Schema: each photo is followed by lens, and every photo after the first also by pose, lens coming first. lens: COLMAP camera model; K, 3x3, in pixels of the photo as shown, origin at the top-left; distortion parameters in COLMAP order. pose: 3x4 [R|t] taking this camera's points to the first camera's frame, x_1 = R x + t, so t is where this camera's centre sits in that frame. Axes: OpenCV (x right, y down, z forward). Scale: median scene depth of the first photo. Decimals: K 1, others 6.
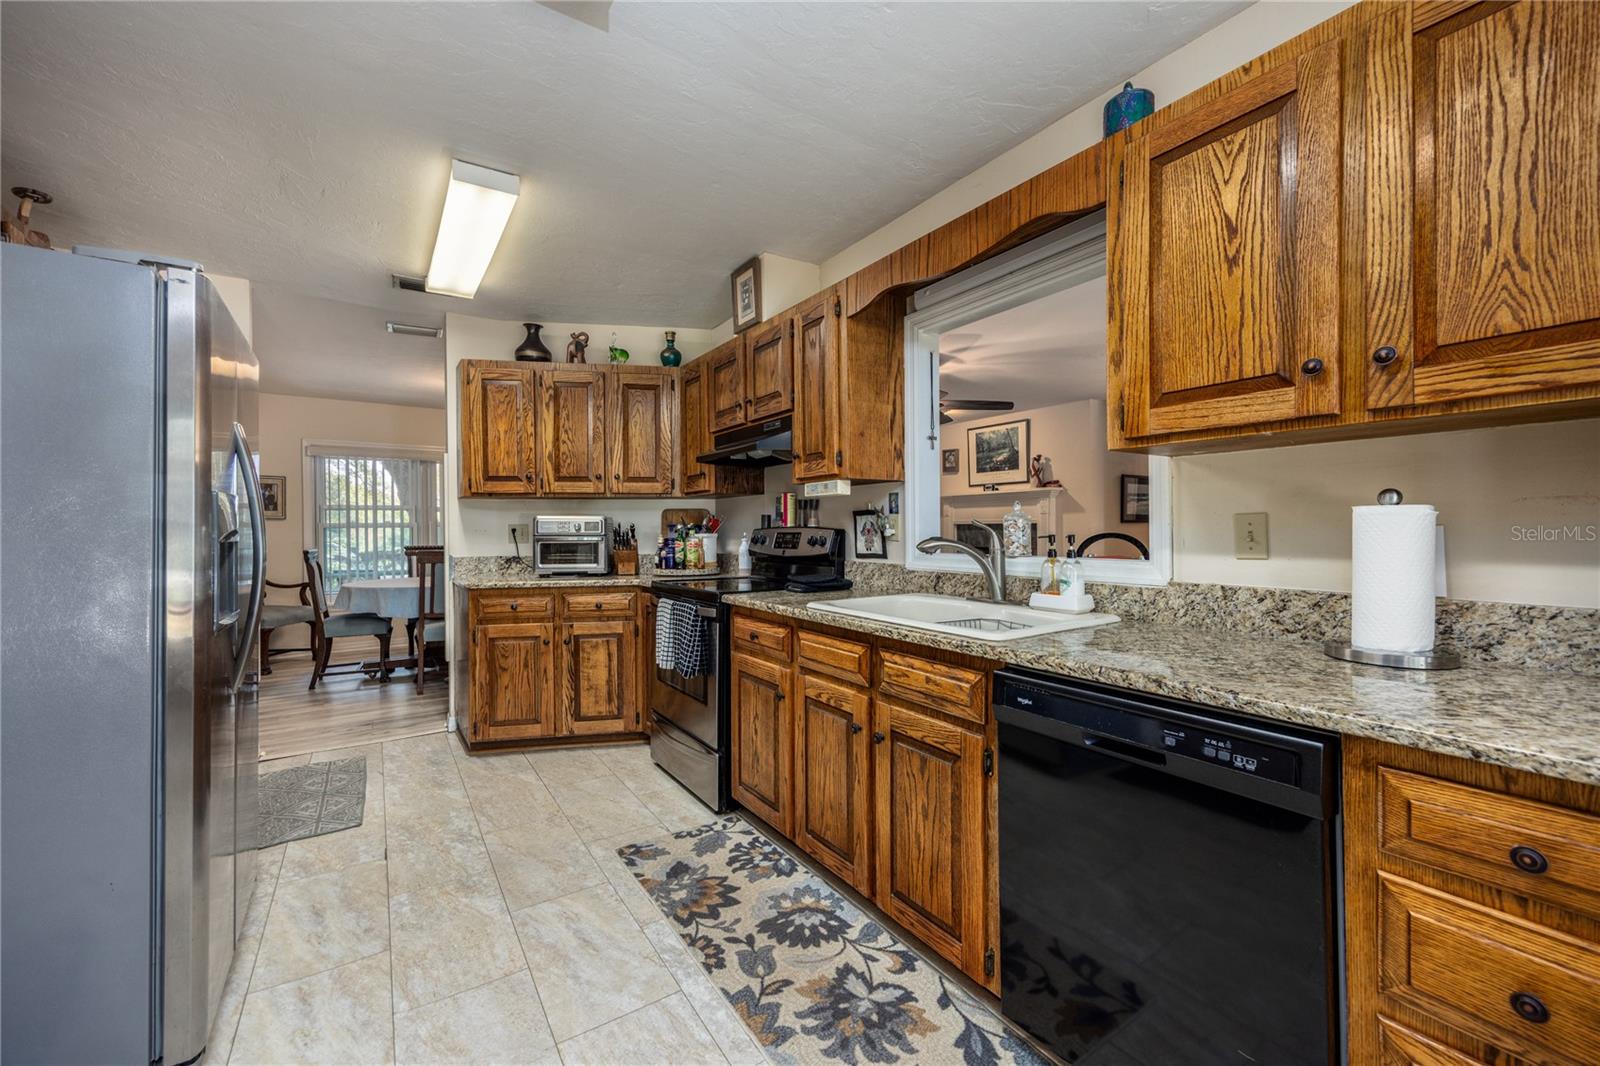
lens RADIAL K [[638.6, 0, 797.2], [0, 638.6, 530.3], [0, 0, 1]] dist [0.001753, 0.000052]
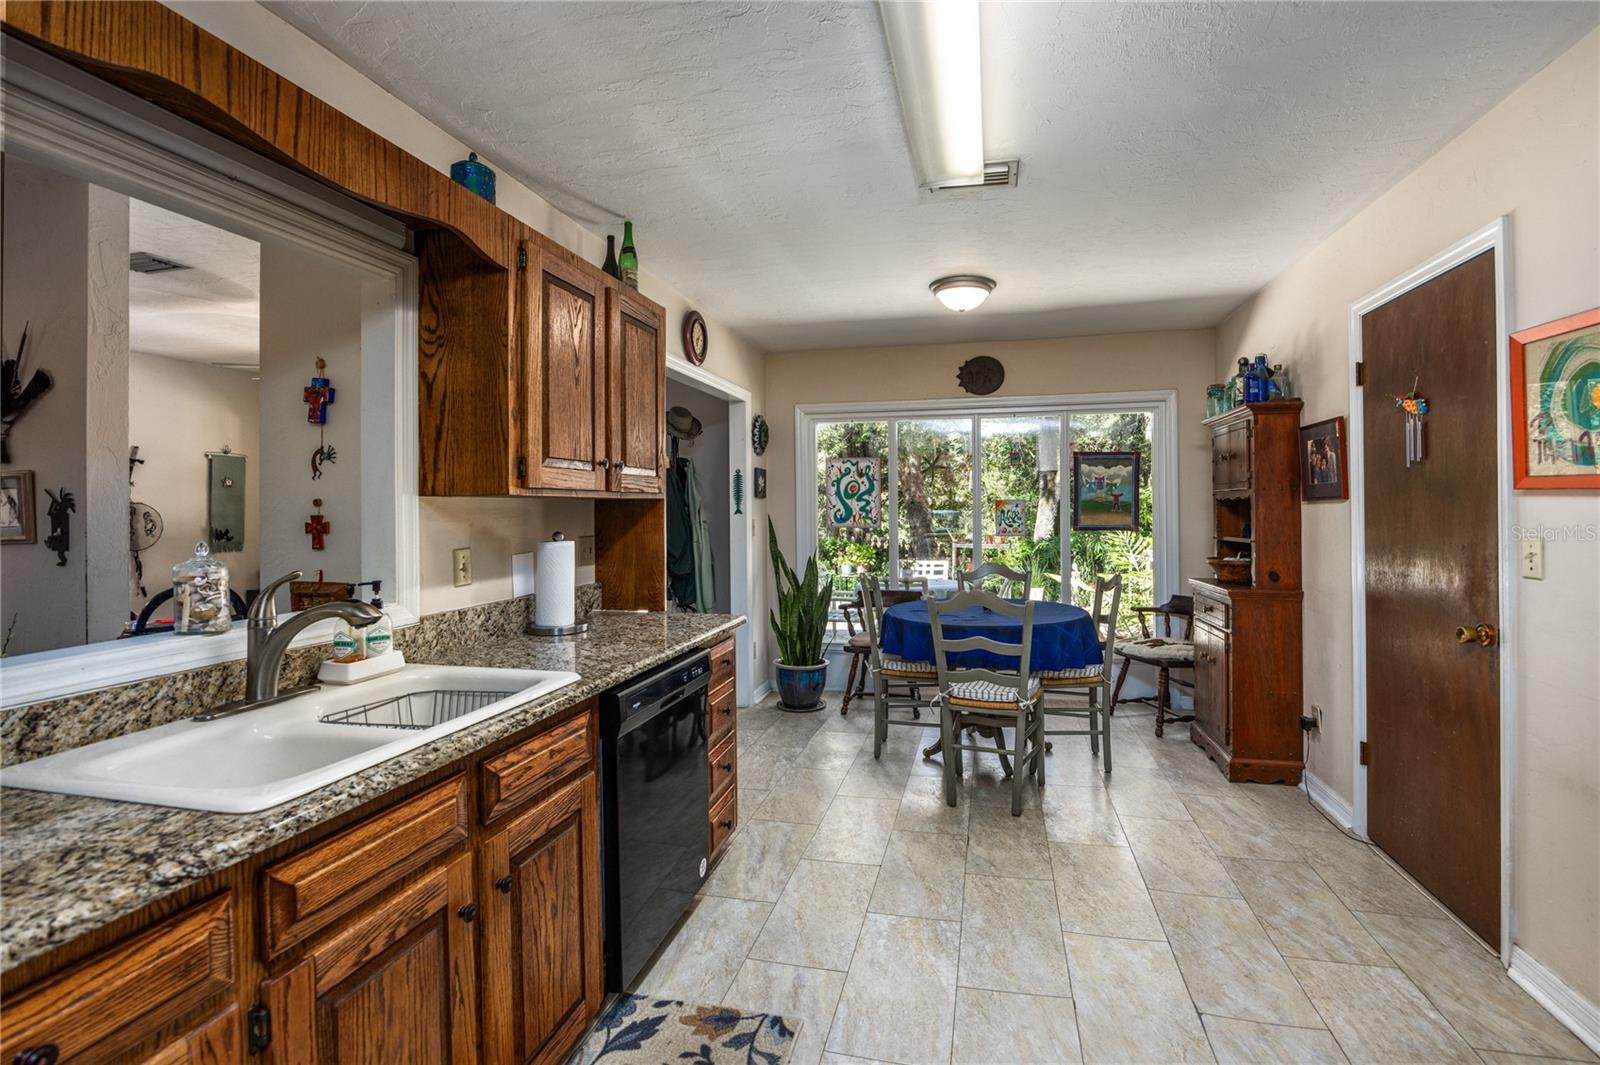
lens RADIAL K [[700.7, 0, 835.3], [0, 700.7, 509.3], [0, 0, 1]] dist [-0.001891, -0.000190]
pose [[-0.692448, 0.012986, 0.721351, -0.957099], [0.018516, 0.999829, -0.000225, -0.111016], [-0.721230, 0.013201, -0.692570, 1.772731]]
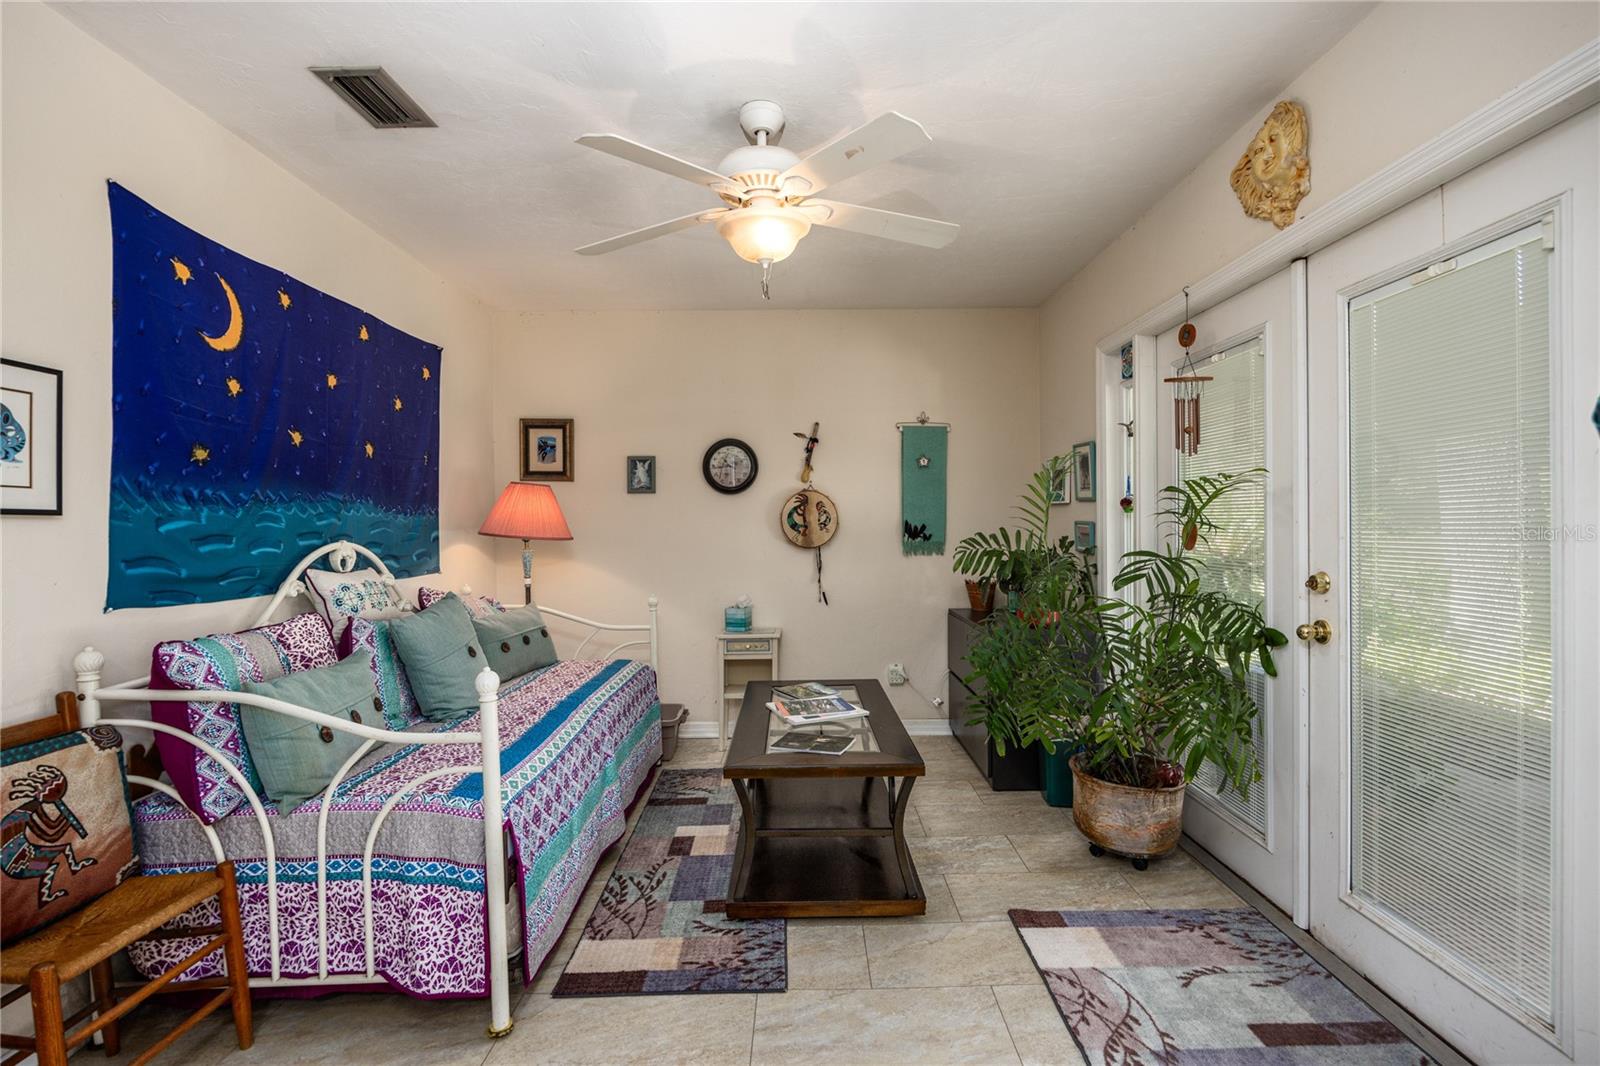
lens RADIAL K [[742.2, 0, 800.0], [0, 742.2, 533.0], [0, 0, 1]] dist [-0.001573, -0.000122]
pose [[0.545549, -0.008916, 0.838031, 1.502527], [0.011049, 0.999933, 0.003446, -0.038369], [-0.838006, 0.007379, 0.545611, 0.130010]]
